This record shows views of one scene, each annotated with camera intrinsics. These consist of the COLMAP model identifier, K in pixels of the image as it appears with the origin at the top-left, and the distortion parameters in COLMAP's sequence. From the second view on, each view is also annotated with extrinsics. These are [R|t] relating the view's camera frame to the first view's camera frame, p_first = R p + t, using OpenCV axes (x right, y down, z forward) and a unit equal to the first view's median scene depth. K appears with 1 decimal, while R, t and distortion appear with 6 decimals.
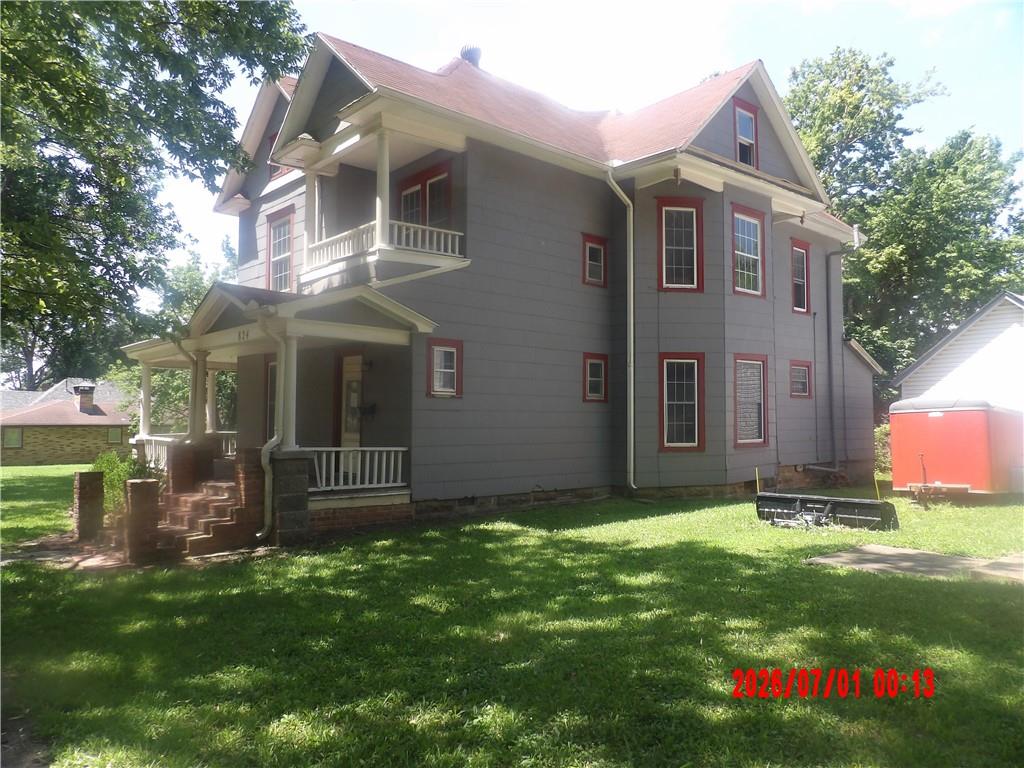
lens RADIAL K [[759.7, 0, 512.0], [0, 759.7, 384.0], [0, 0, 1]] dist [-0.009662, 0.037600]
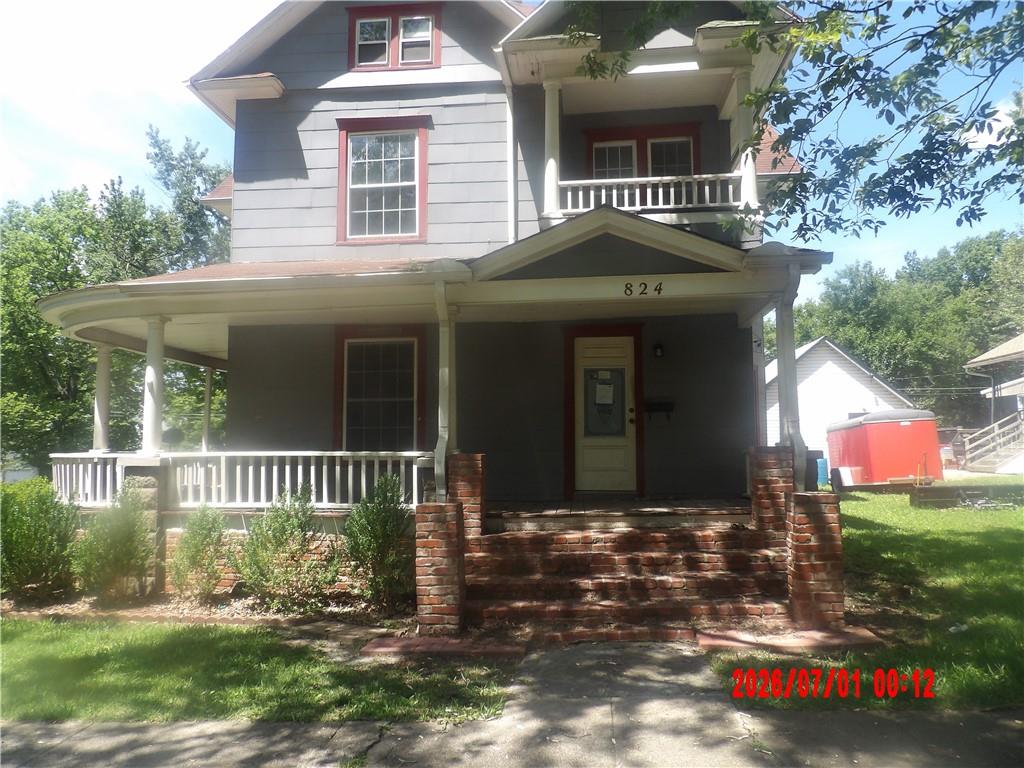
lens RADIAL K [[748.3, 0, 504.6], [0, 748.3, 383.9], [0, 0, 1]] dist [-0.007751, 0.046930]
pose [[0.728111, 0.050308, 0.683610, -0.791800], [-0.018702, 0.998390, -0.053553, 0.052075], [-0.685204, 0.026208, 0.727880, 0.516766]]
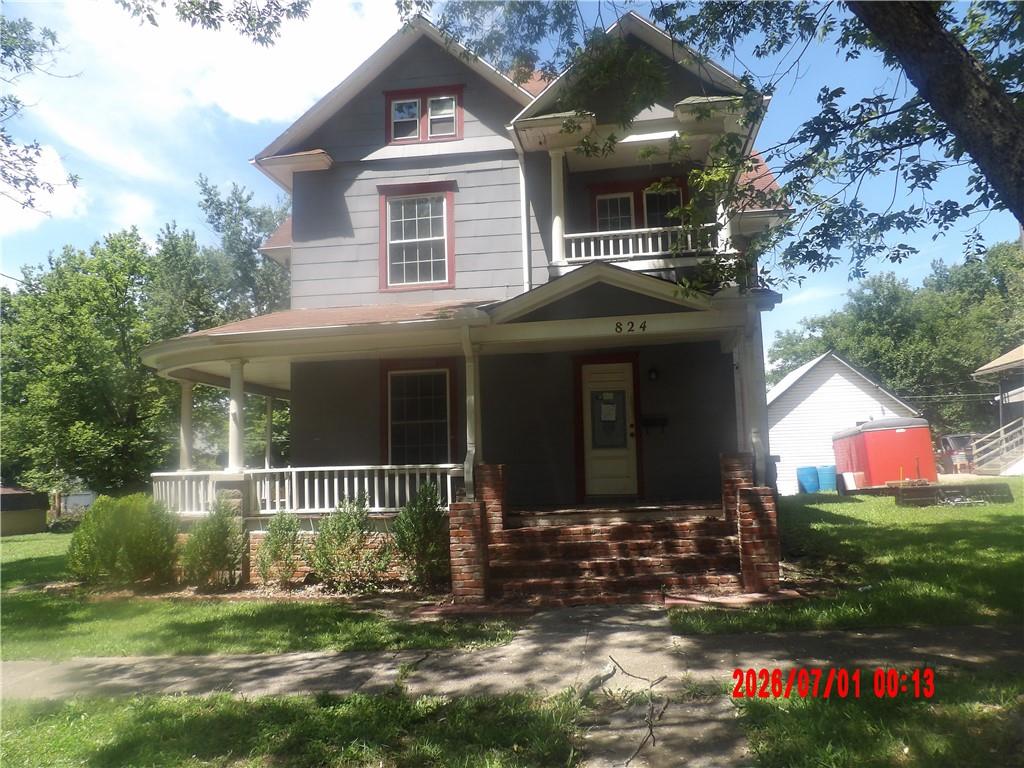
lens RADIAL K [[759.7, 0, 512.0], [0, 759.7, 384.0], [0, 0, 1]] dist [-0.009662, 0.037600]
pose [[0.755149, 0.044792, 0.654021, -0.878278], [0.004917, 0.997248, -0.073976, 0.052389], [-0.655535, 0.059078, 0.752851, 0.393514]]
